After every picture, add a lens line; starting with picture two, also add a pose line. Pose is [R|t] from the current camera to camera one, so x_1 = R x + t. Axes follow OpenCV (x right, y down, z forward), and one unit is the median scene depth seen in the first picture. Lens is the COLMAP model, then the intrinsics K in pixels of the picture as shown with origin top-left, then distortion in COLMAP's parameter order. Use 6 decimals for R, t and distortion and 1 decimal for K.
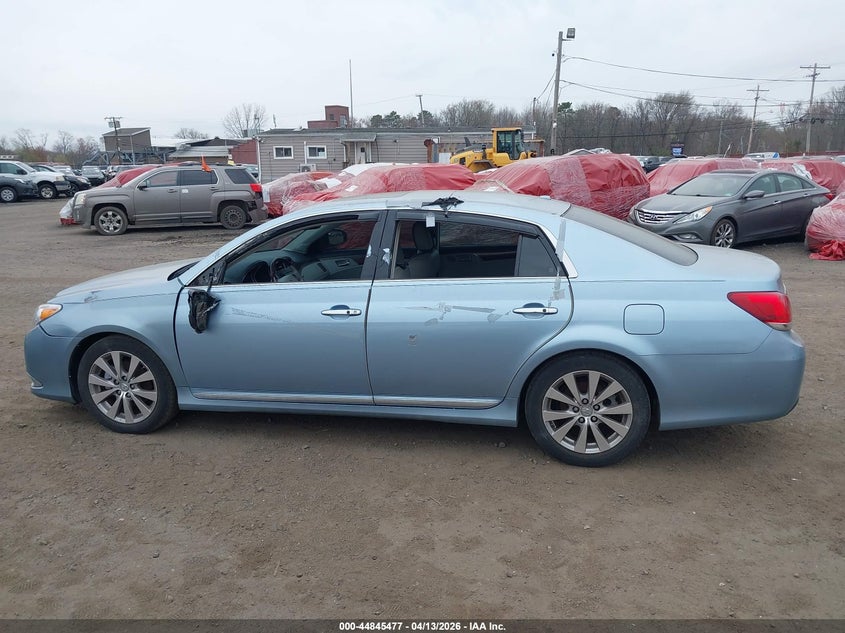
lens RADIAL K [[658.1, 0, 422.5], [0, 658.1, 316.5], [0, 0, 1]] dist [0.026143, -0.041654]
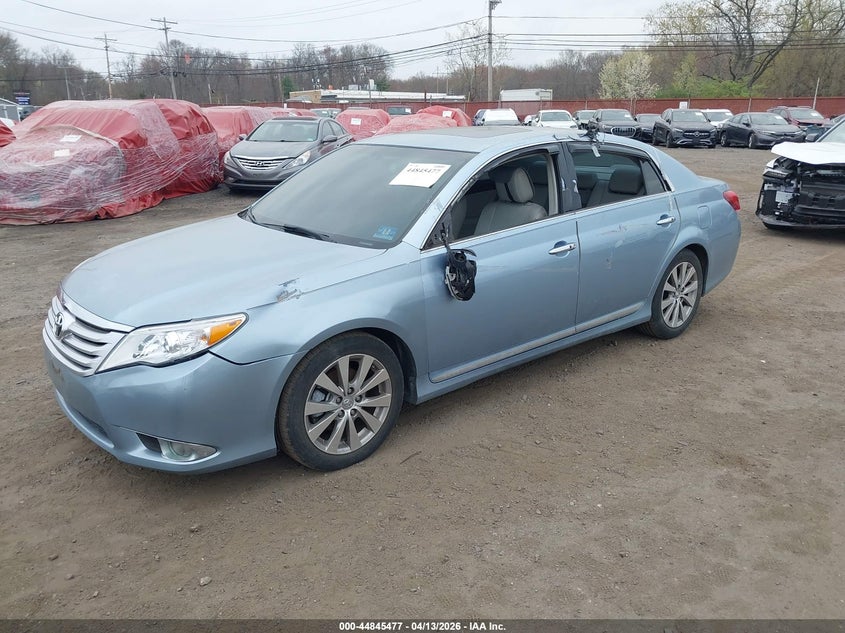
lens RADIAL K [[658.1, 0, 422.5], [0, 658.1, 316.5], [0, 0, 1]] dist [0.026143, -0.041654]
pose [[0.630055, -0.221241, 0.744367, -0.985180], [0.169125, 0.974641, 0.146530, -0.084914], [-0.757910, 0.033569, 0.651495, 0.493424]]
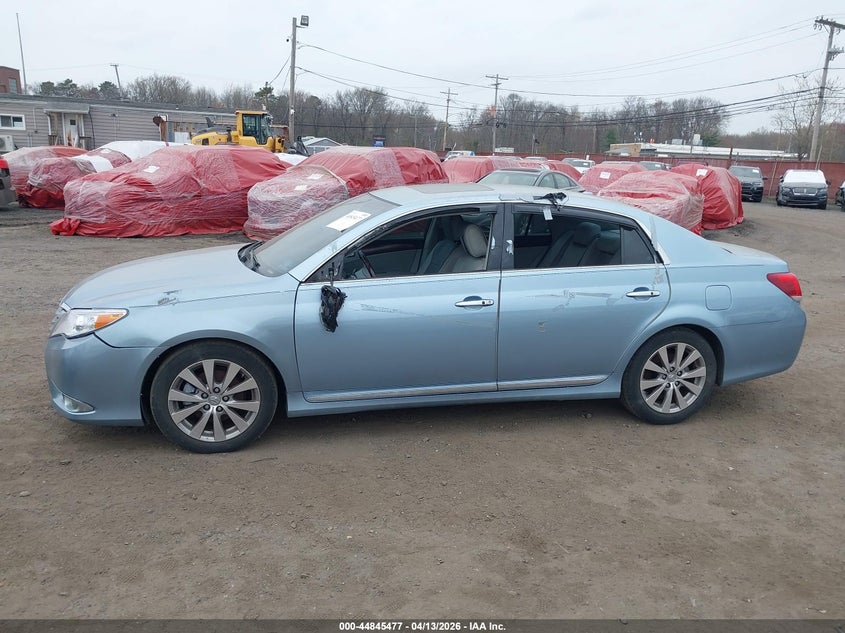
lens RADIAL K [[658.1, 0, 422.5], [0, 658.1, 316.5], [0, 0, 1]] dist [0.026143, -0.041654]
pose [[0.908741, -0.051837, 0.414130, -0.599131], [0.043613, 0.998619, 0.029296, -0.018346], [-0.415076, -0.008561, 0.909746, 0.100979]]
